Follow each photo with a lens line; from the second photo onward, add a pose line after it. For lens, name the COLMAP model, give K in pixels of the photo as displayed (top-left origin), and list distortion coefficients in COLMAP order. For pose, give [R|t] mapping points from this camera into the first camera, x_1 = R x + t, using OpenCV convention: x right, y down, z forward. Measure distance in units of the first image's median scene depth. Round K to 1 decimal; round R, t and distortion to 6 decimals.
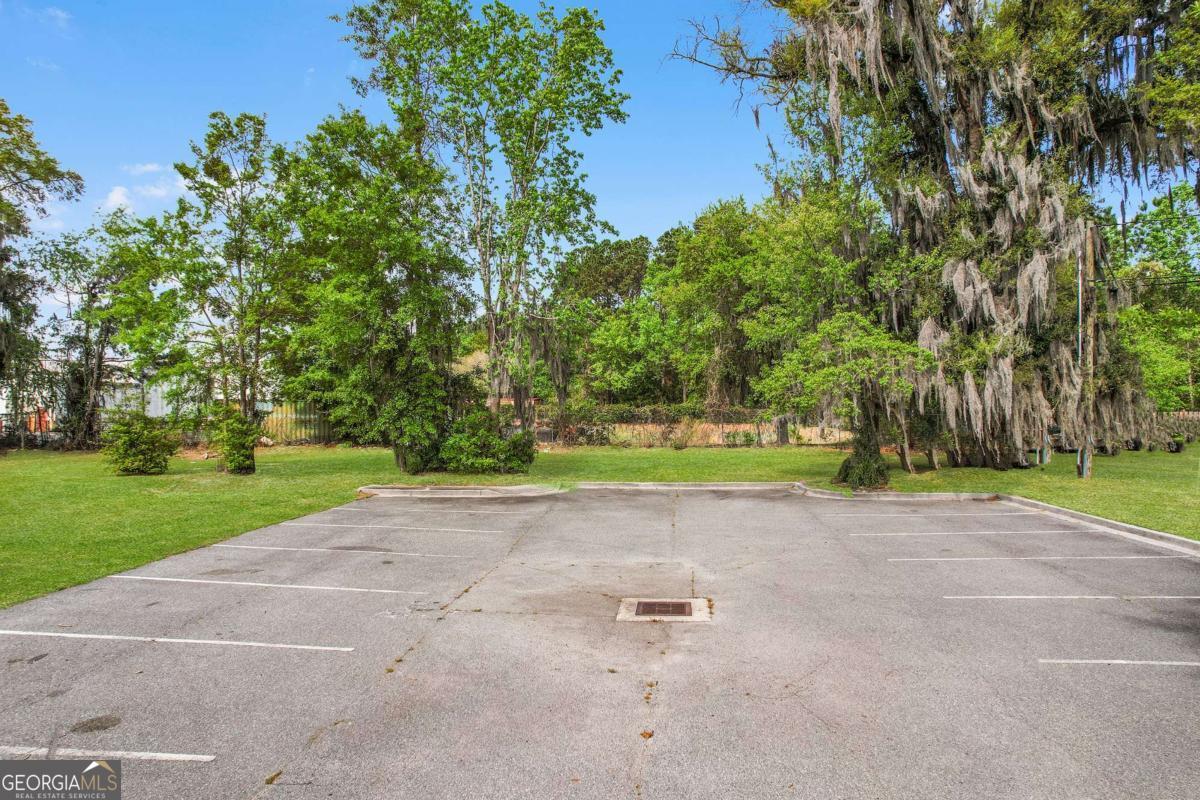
lens RADIAL K [[756.8, 0, 598.1], [0, 756.8, 396.2], [0, 0, 1]] dist [-0.018454, 0.012331]
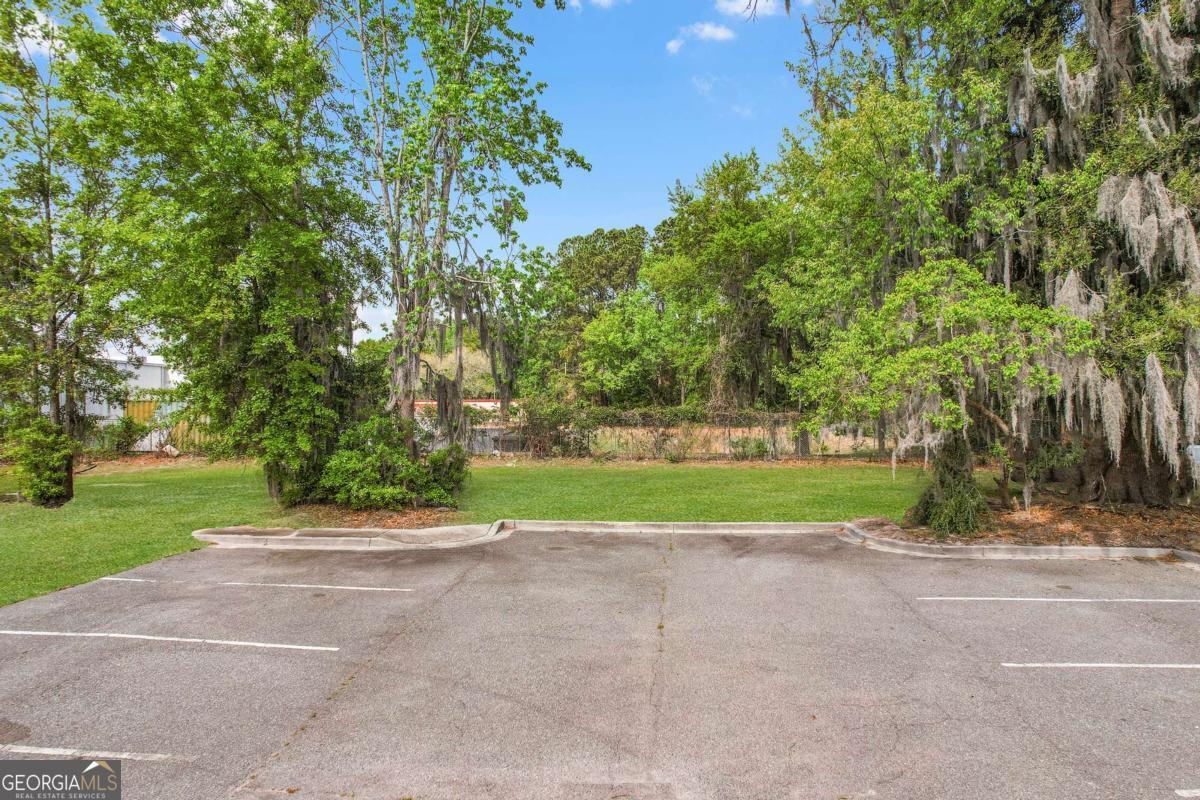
lens RADIAL K [[756.8, 0, 601.2], [0, 756.8, 404.9], [0, 0, 1]] dist [-0.018454, 0.012331]
pose [[0.999979, 0.002238, 0.006080, 0.036414], [-0.002298, 0.999949, 0.009822, 0.001692], [-0.006058, -0.009836, 0.999933, 0.311841]]
